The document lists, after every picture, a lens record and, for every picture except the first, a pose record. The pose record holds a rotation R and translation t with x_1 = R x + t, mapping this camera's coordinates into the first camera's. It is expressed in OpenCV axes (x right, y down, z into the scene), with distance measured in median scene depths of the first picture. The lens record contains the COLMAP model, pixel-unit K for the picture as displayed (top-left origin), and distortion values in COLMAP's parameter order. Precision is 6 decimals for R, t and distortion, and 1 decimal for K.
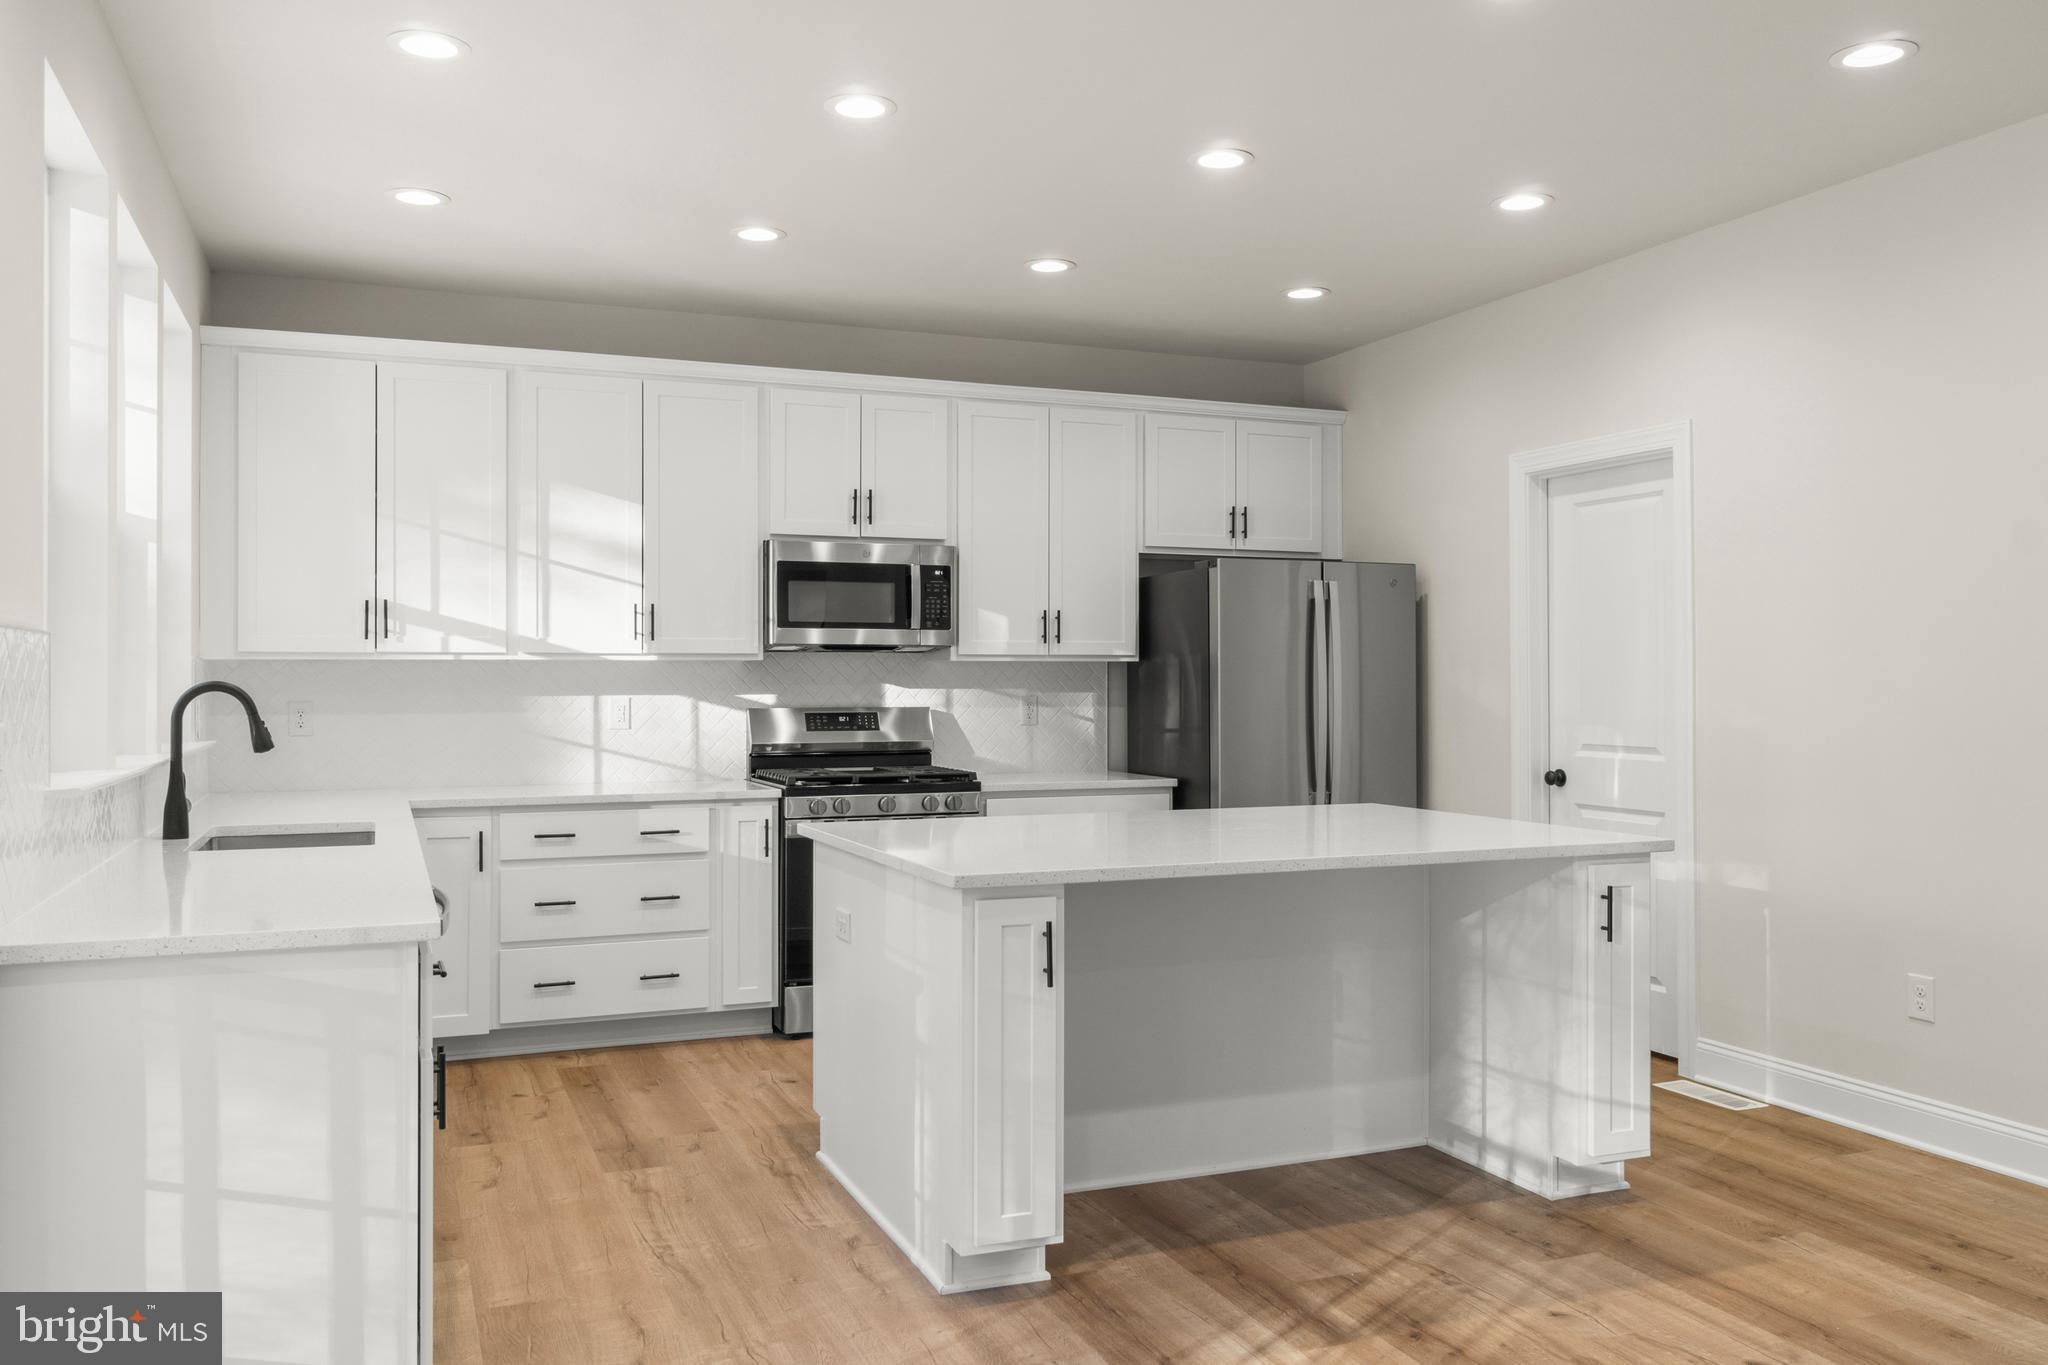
lens RADIAL K [[1570.8, 0, 1016.6], [0, 1570.8, 671.4], [0, 0, 1]] dist [0.002128, 0.005532]
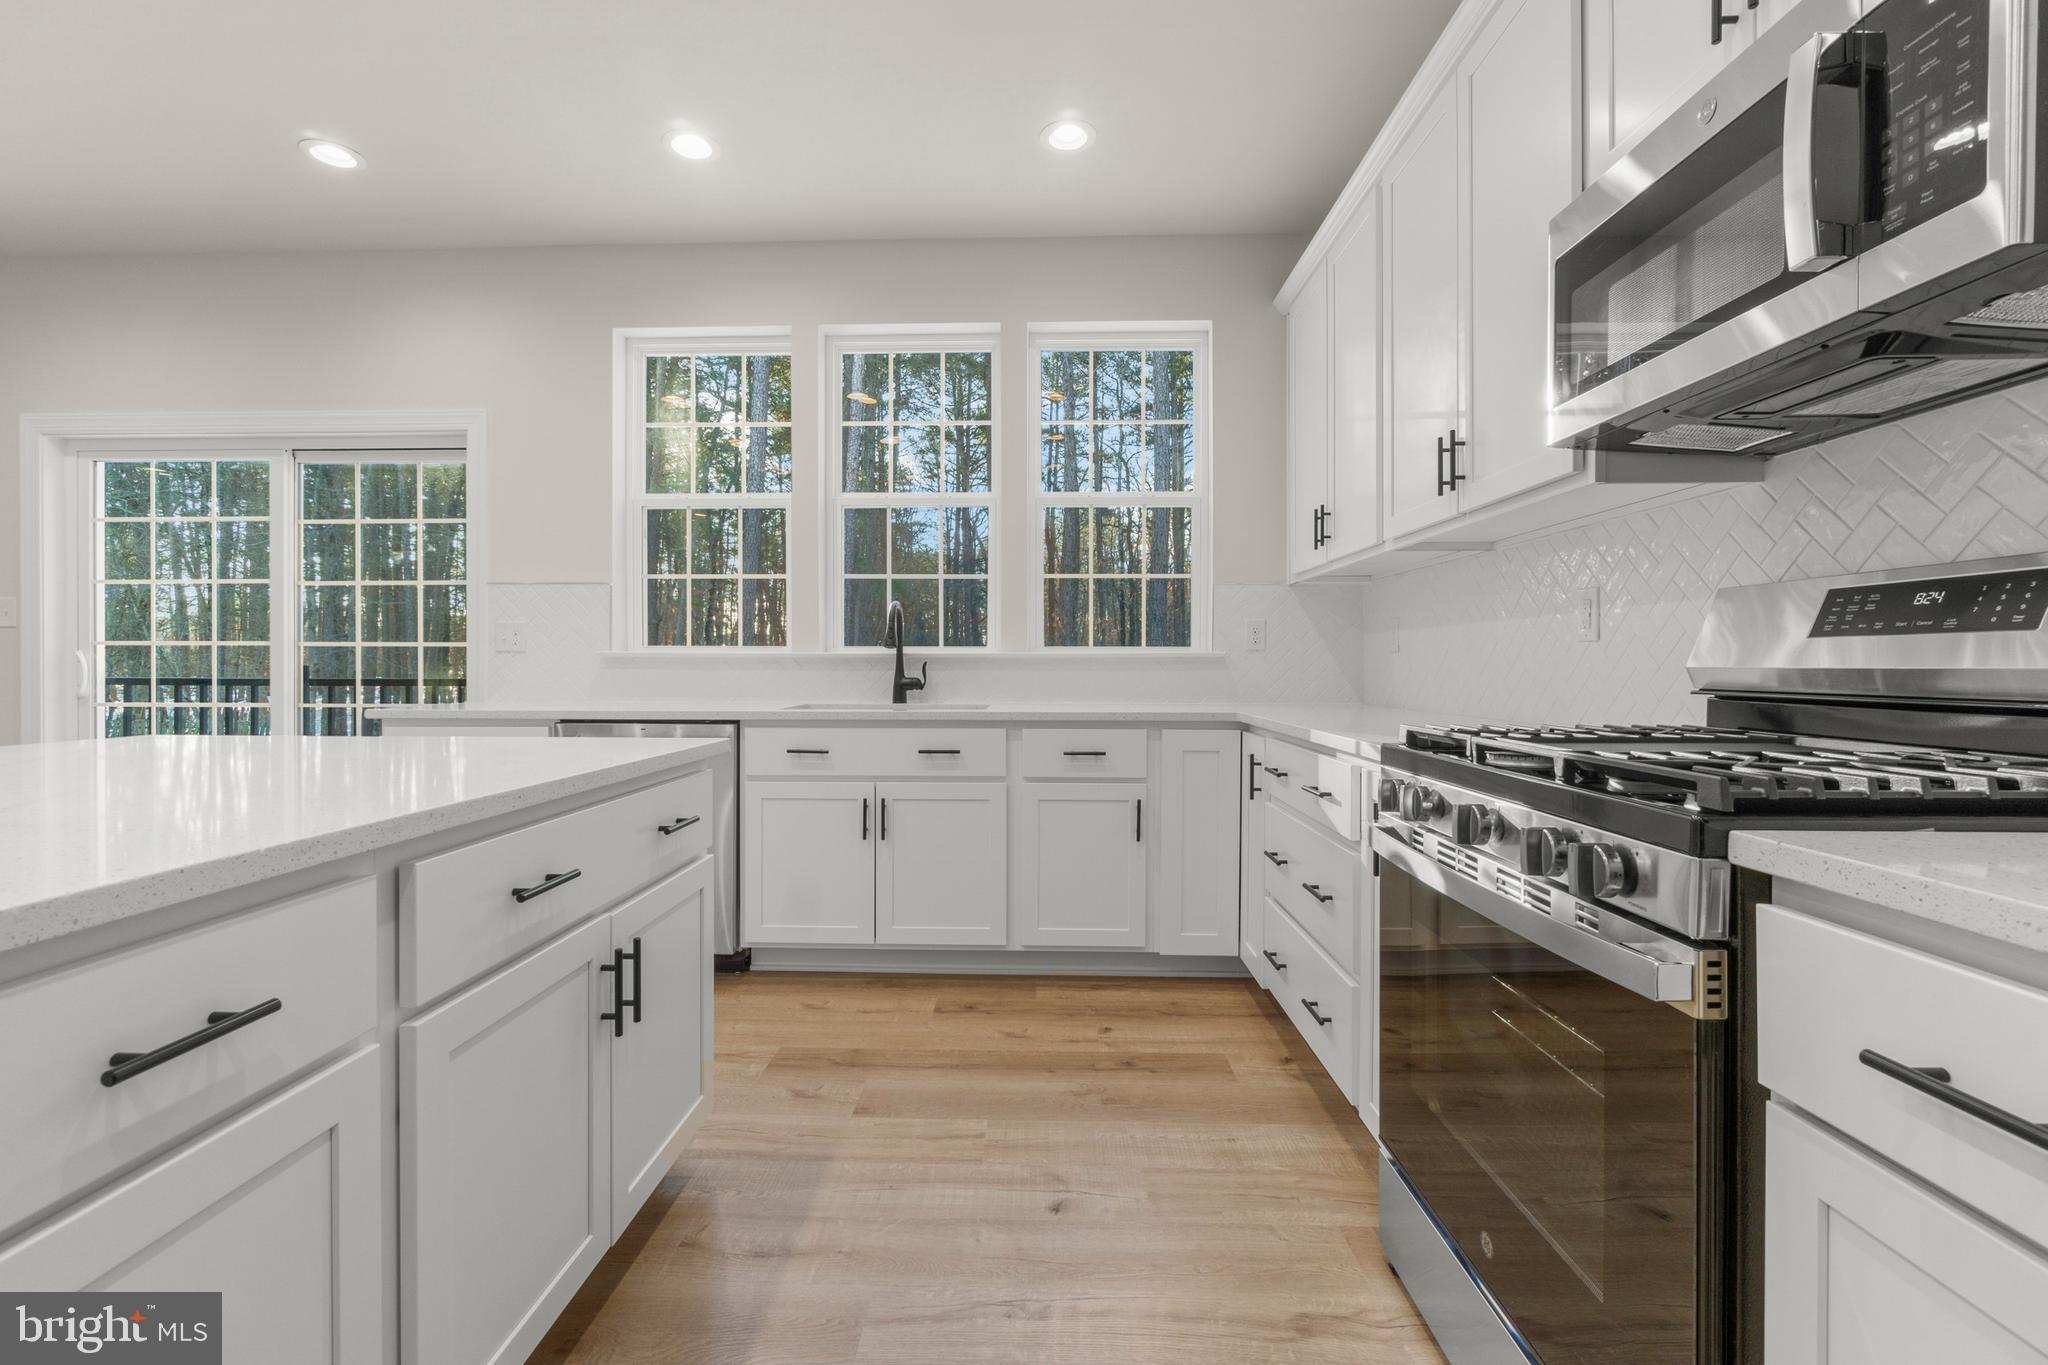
lens RADIAL K [[878.9, 0, 1009.5], [0, 878.9, 667.5], [0, 0, 1]] dist [0.001955, 0.000283]
pose [[-0.404495, 0.004117, -0.914531, 0.149663], [0.006809, 0.999976, 0.001490, 0.046894], [0.914515, -0.005624, -0.404513, 0.977333]]
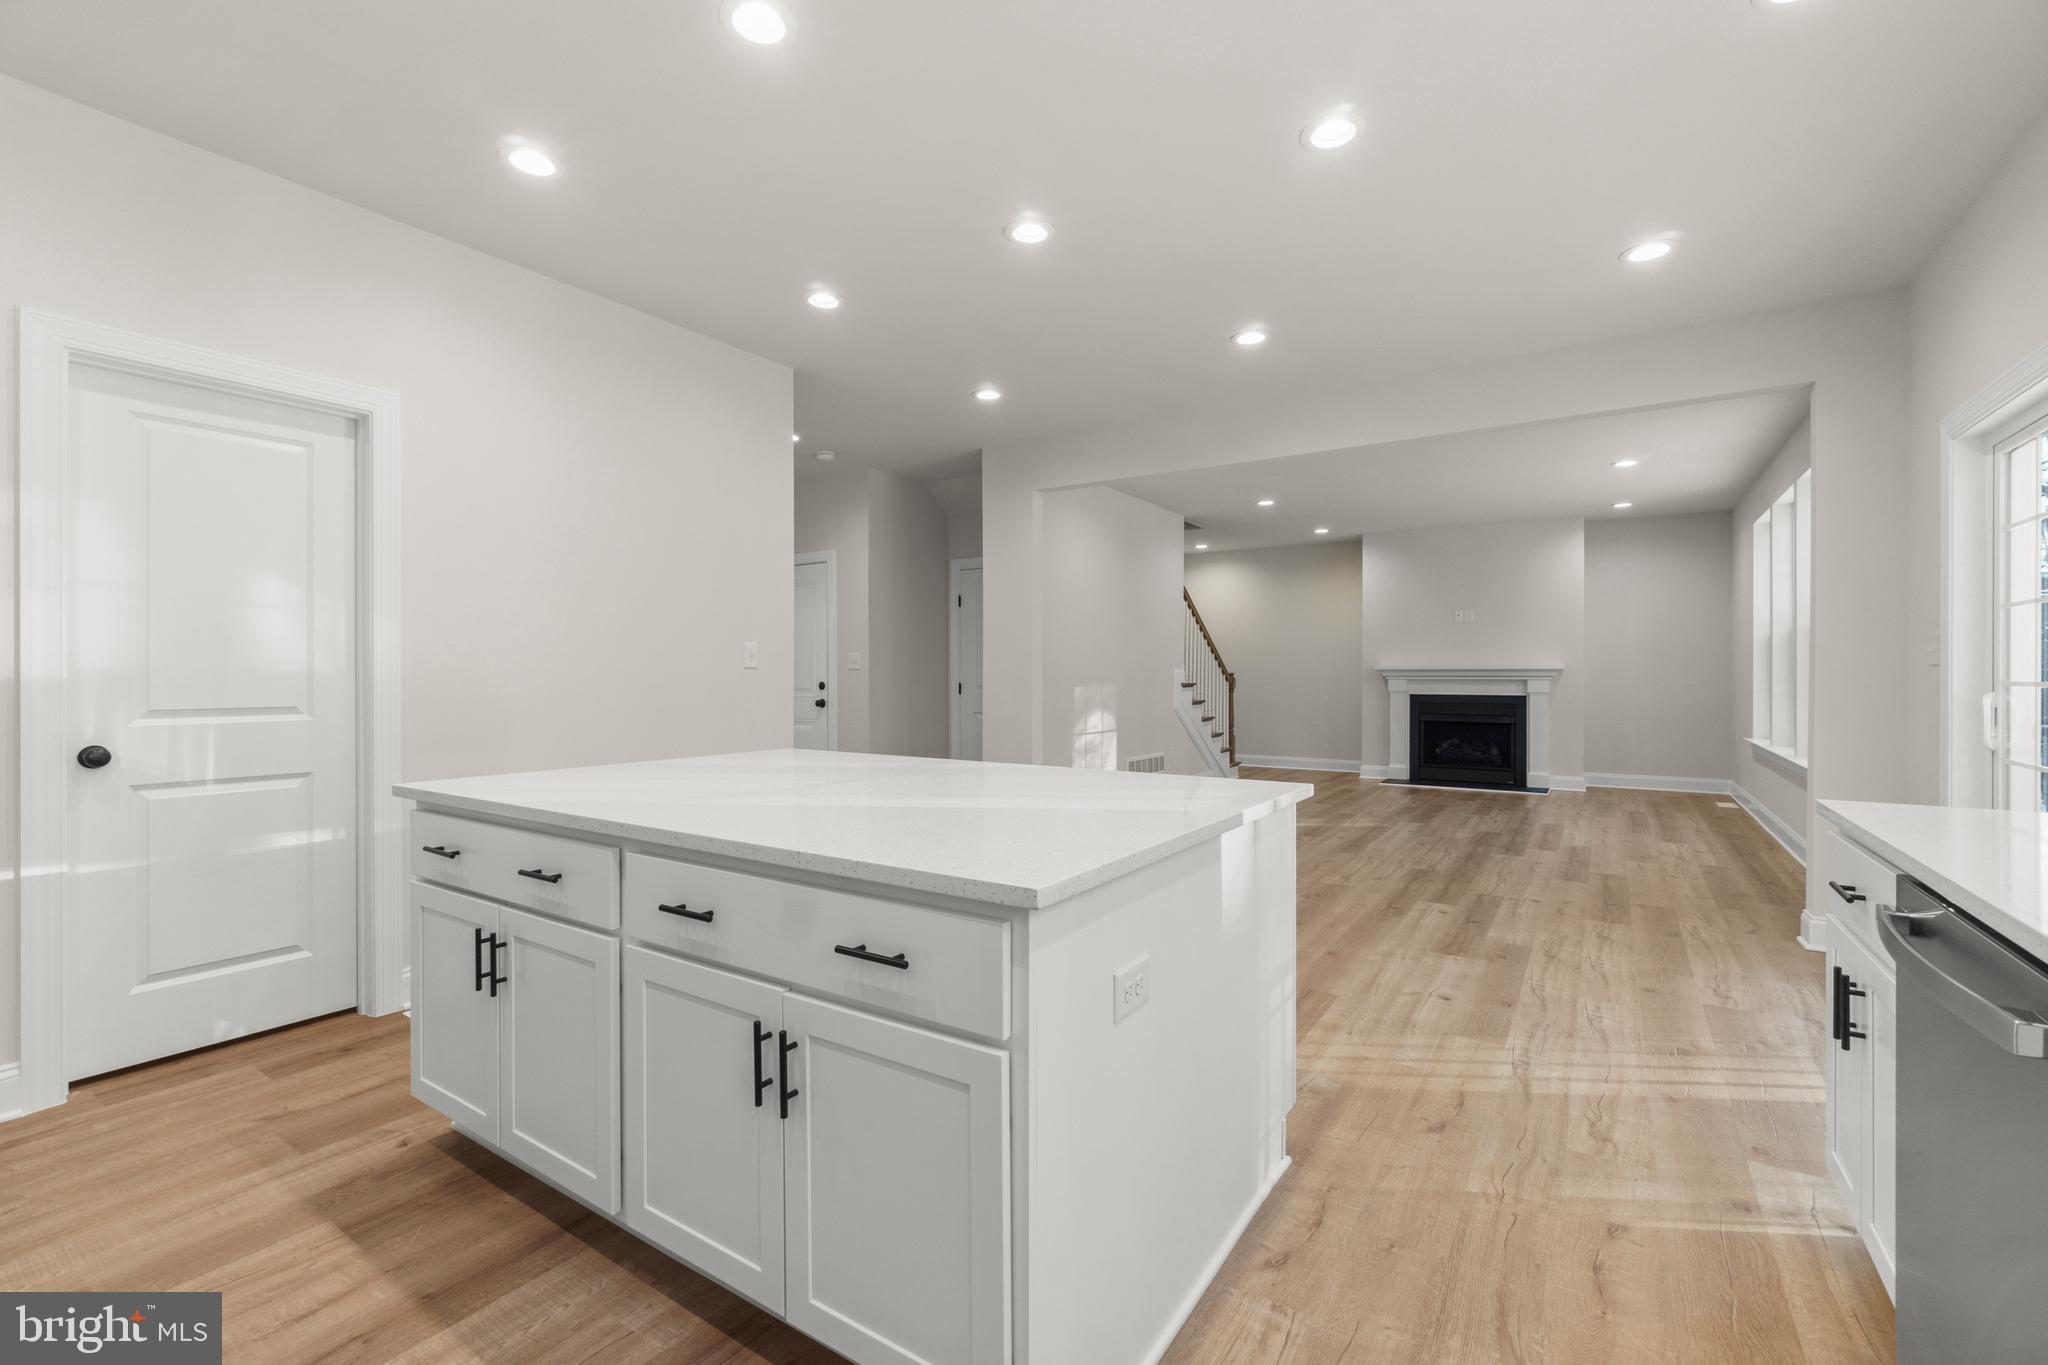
lens RADIAL K [[878.9, 0, 1015.0], [0, 878.9, 678.6], [0, 0, 1]] dist [0.001955, 0.000283]
pose [[-0.560326, -0.003205, 0.828266, -0.264169], [-0.007161, 0.999974, -0.000976, 0.026487], [-0.828241, -0.006478, -0.560334, 0.867408]]
